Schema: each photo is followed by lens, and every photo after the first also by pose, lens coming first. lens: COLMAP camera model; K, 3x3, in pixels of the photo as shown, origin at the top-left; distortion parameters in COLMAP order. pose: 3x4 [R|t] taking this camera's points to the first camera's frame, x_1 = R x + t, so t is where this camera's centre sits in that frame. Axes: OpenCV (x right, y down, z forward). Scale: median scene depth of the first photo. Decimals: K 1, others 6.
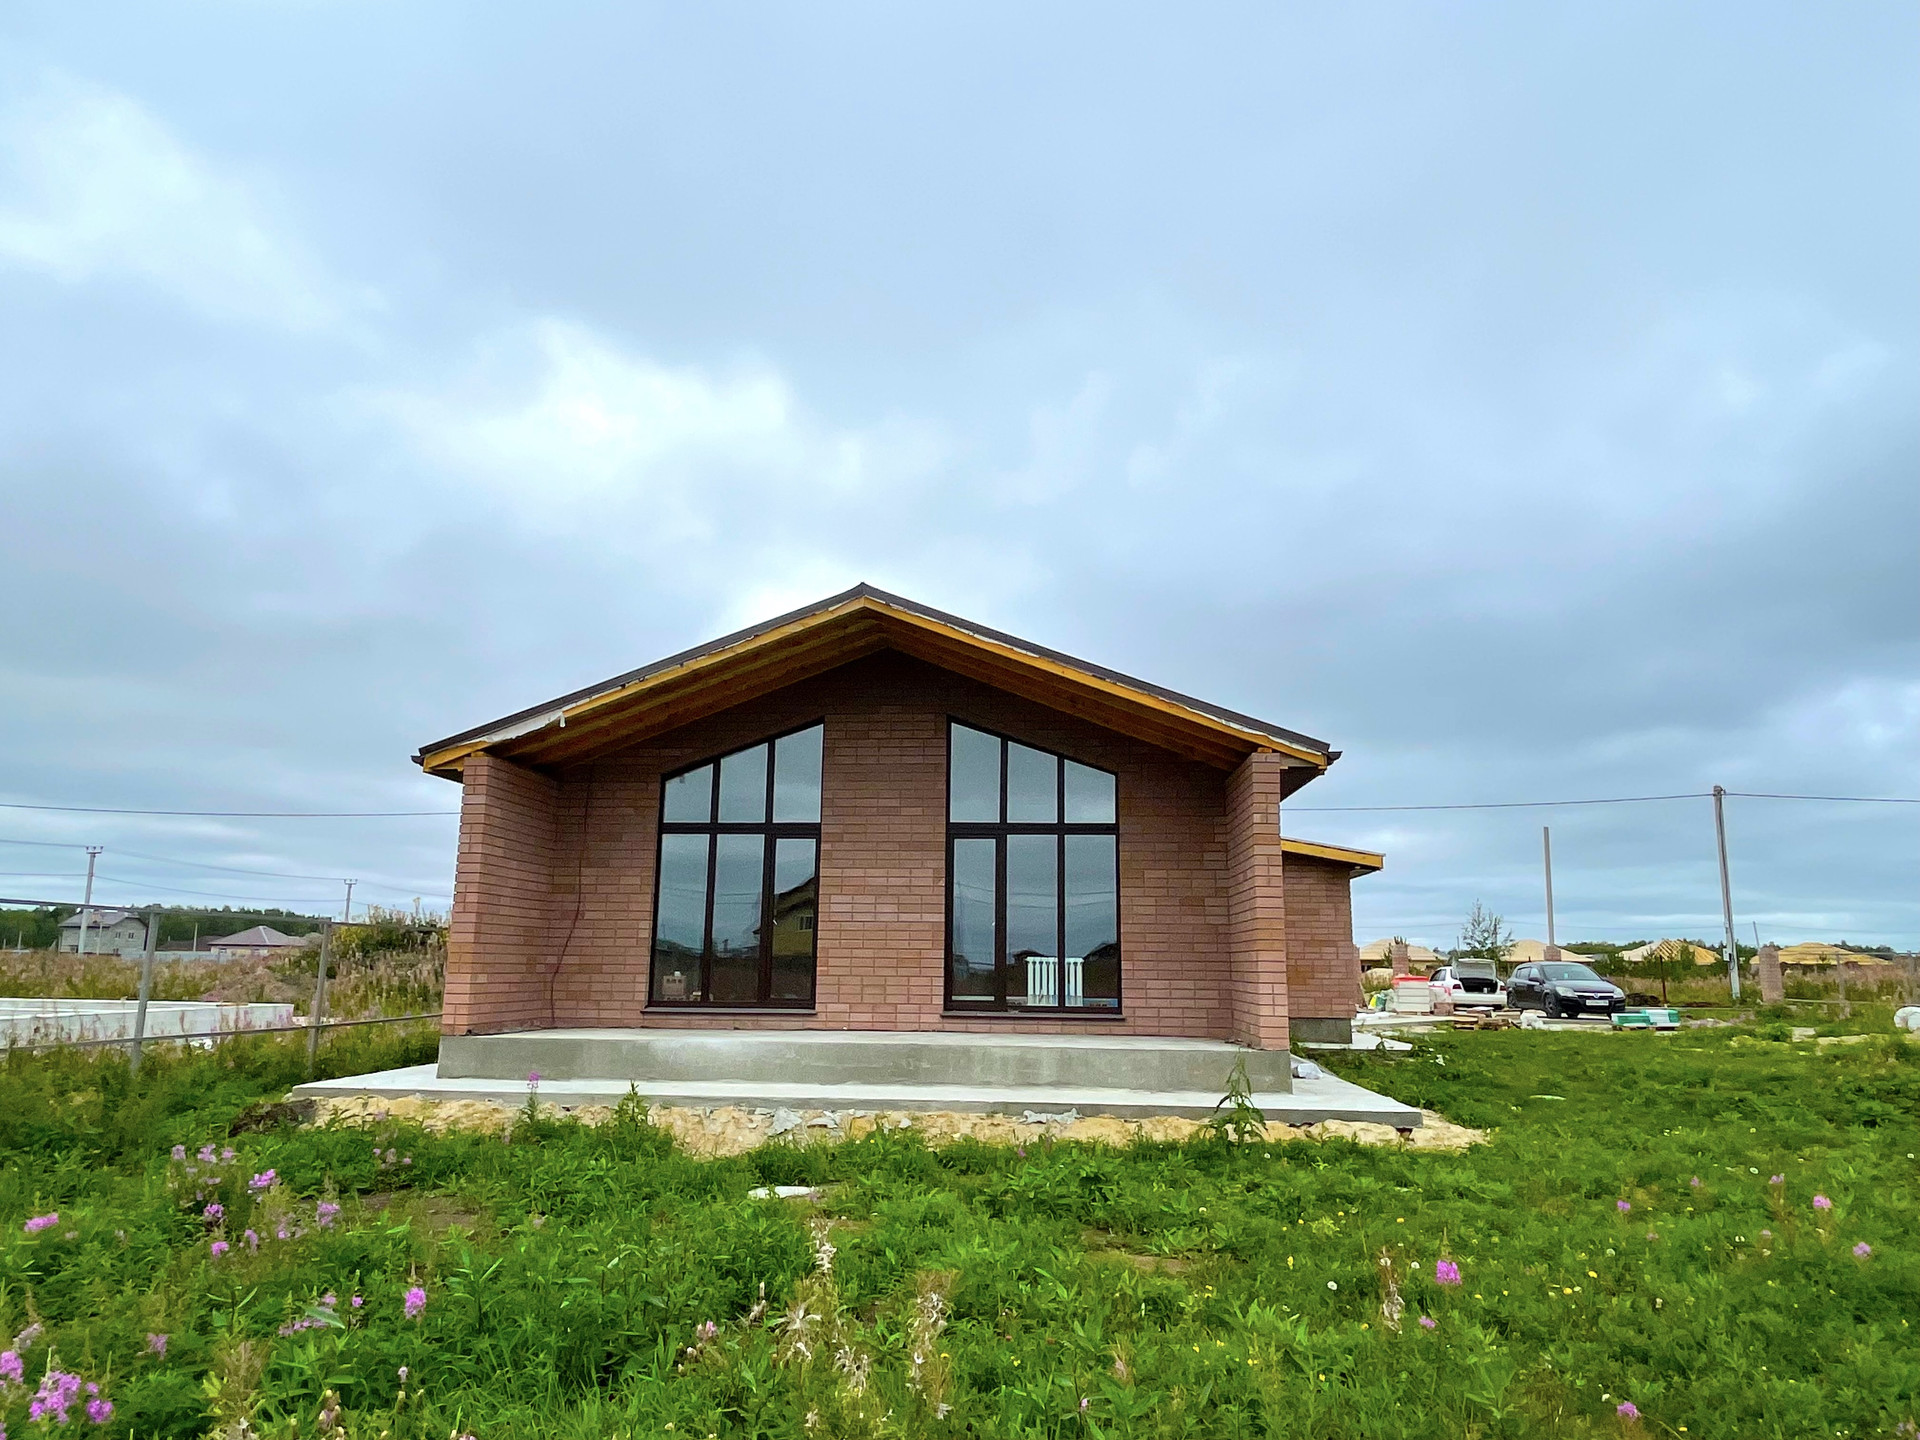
lens RADIAL K [[1236.5, 0, 951.2], [0, 1236.5, 720.5], [0, 0, 1]] dist [0.004527, -0.003720]
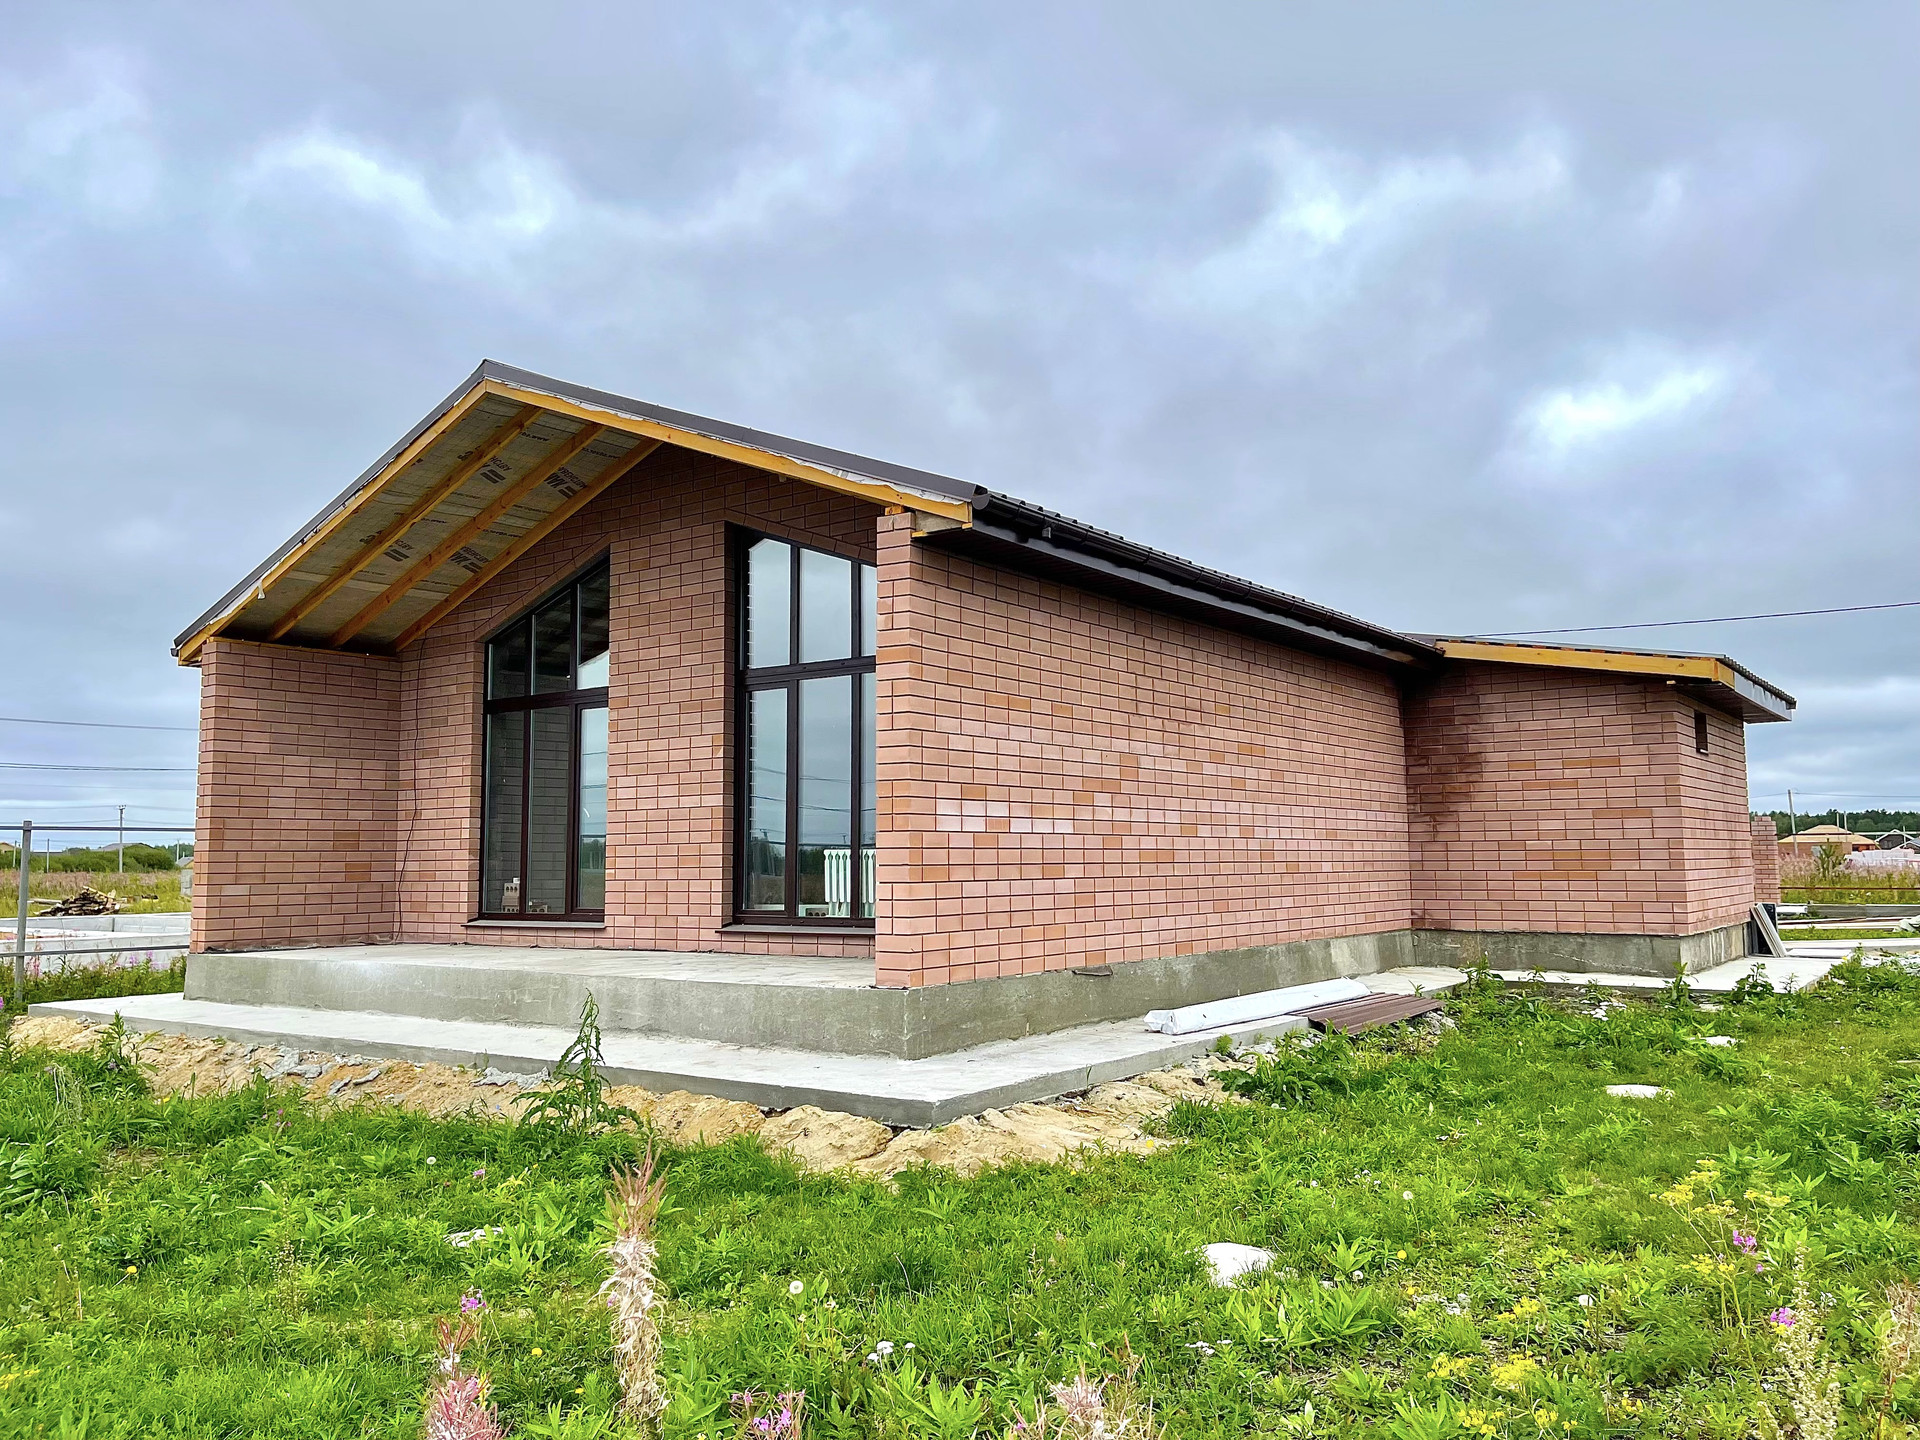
lens RADIAL K [[1455.7, 0, 978.2], [0, 1455.7, 714.8], [0, 0, 1]] dist [0.055021, -0.048099]
pose [[0.860935, -0.071205, -0.503706, 0.565366], [0.118202, 0.991056, 0.061934, 0.074053], [0.494791, -0.112860, 0.861652, 0.335507]]
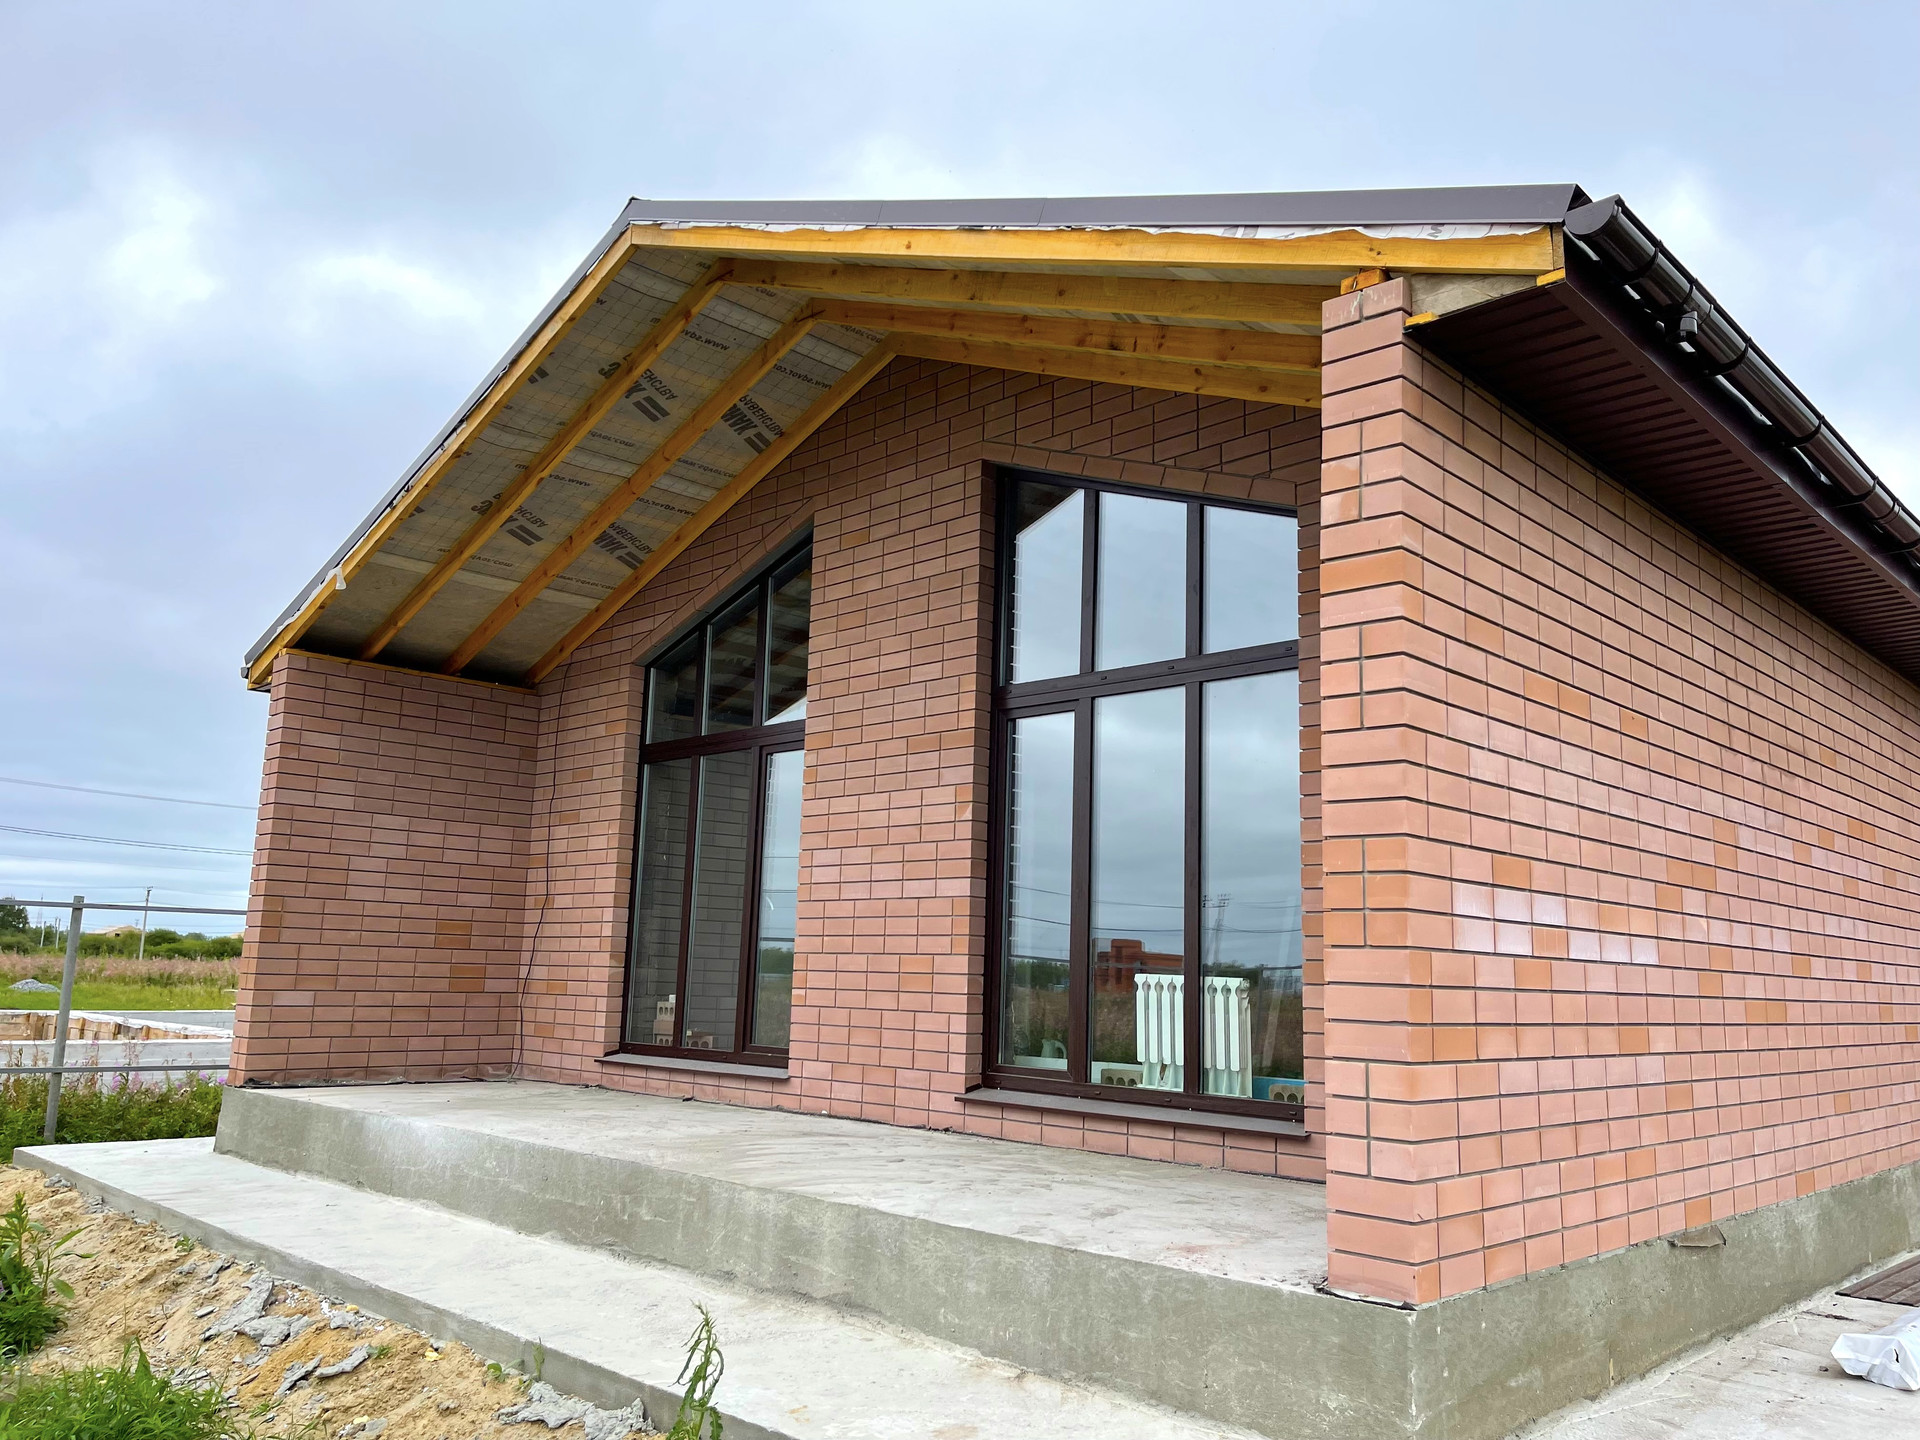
lens RADIAL K [[1455.7, 0, 967.8], [0, 1455.7, 738.5], [0, 0, 1]] dist [0.055021, -0.048099]
pose [[0.777189, -0.091922, -0.622517, 0.340760], [0.103977, 0.994434, -0.017028, 0.113221], [0.620617, -0.051493, 0.782421, 0.573948]]
